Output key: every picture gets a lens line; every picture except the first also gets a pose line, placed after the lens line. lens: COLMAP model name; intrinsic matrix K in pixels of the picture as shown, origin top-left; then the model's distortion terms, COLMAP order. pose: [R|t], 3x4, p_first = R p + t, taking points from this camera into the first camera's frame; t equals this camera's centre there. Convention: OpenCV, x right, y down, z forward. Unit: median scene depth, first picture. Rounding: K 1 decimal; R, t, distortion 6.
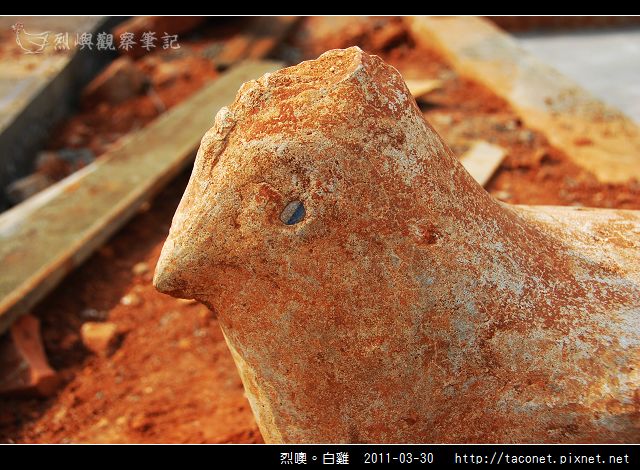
lens RADIAL K [[870.4, 0, 320.0], [0, 870.4, 235.0], [0, 0, 1]] dist [0.068411, 0.055790]
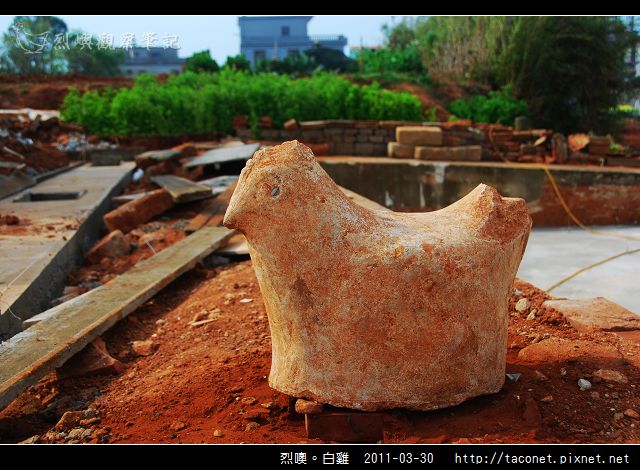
lens RADIAL K [[865.2, 0, 320.0], [0, 865.2, 235.0], [0, 0, 1]] dist [-0.007513, -0.004048]
pose [[0.995287, -0.015238, 0.095770, -0.153251], [0.039654, 0.965188, -0.258535, 0.823193], [-0.088496, 0.261114, 0.961243, -1.658134]]
